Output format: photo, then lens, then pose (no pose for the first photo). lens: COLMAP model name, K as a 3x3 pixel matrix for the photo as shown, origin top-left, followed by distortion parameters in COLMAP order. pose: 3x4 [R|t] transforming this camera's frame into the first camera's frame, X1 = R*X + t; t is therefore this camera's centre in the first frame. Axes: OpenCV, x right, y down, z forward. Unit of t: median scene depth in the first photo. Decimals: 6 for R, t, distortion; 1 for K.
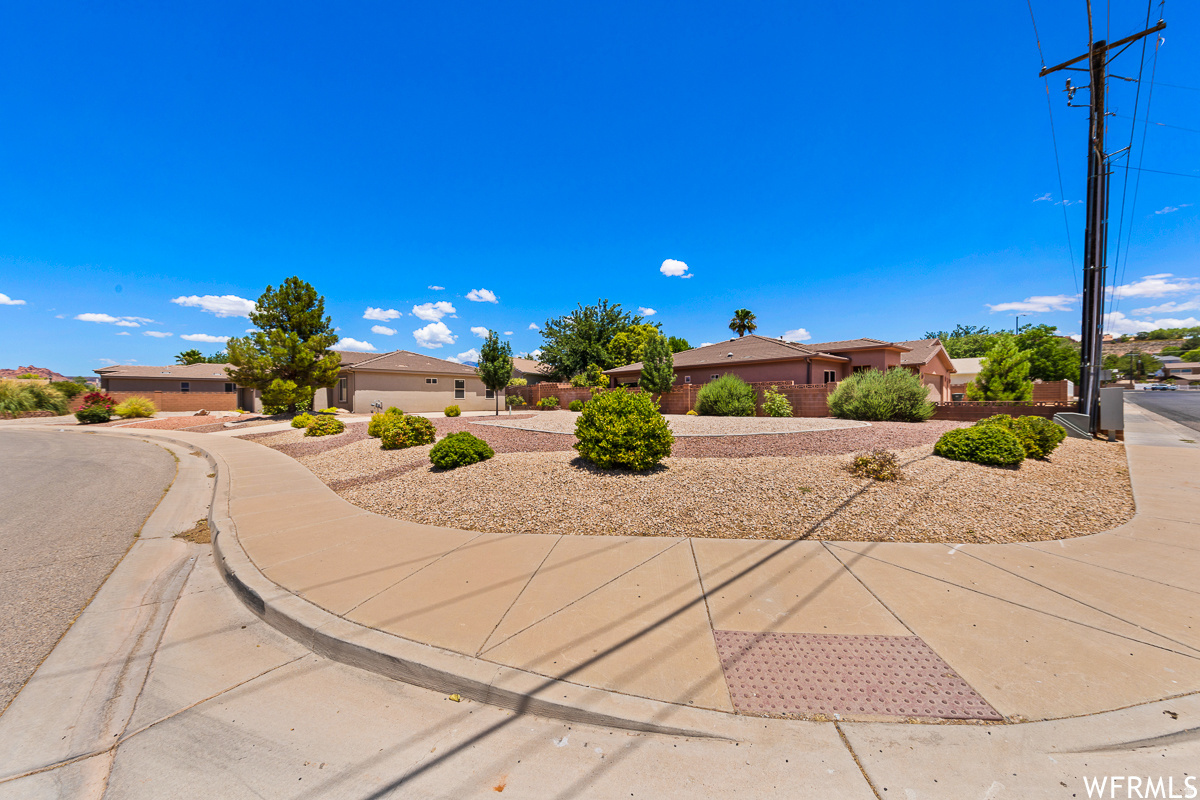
lens RADIAL K [[419.0, 0, 600.4], [0, 419.0, 400.2], [0, 0, 1]] dist [0.005172, 0.000478]
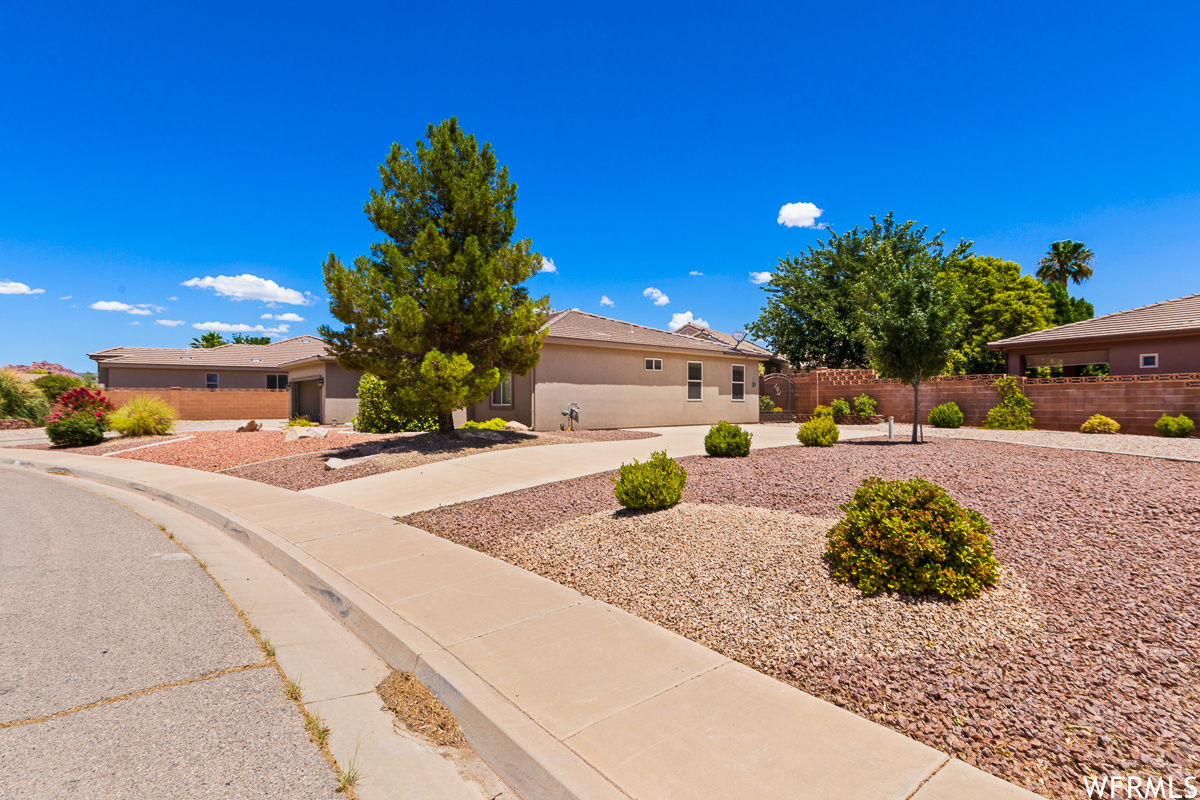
lens RADIAL K [[580.6, 0, 600.4], [0, 580.6, 399.7], [0, 0, 1]] dist [0.006541, -0.000110]
pose [[0.985105, 0.000981, -0.171949, -0.363259], [-0.001885, 0.999985, -0.005093, -0.000487], [0.171942, 0.005341, 0.985093, 0.334286]]
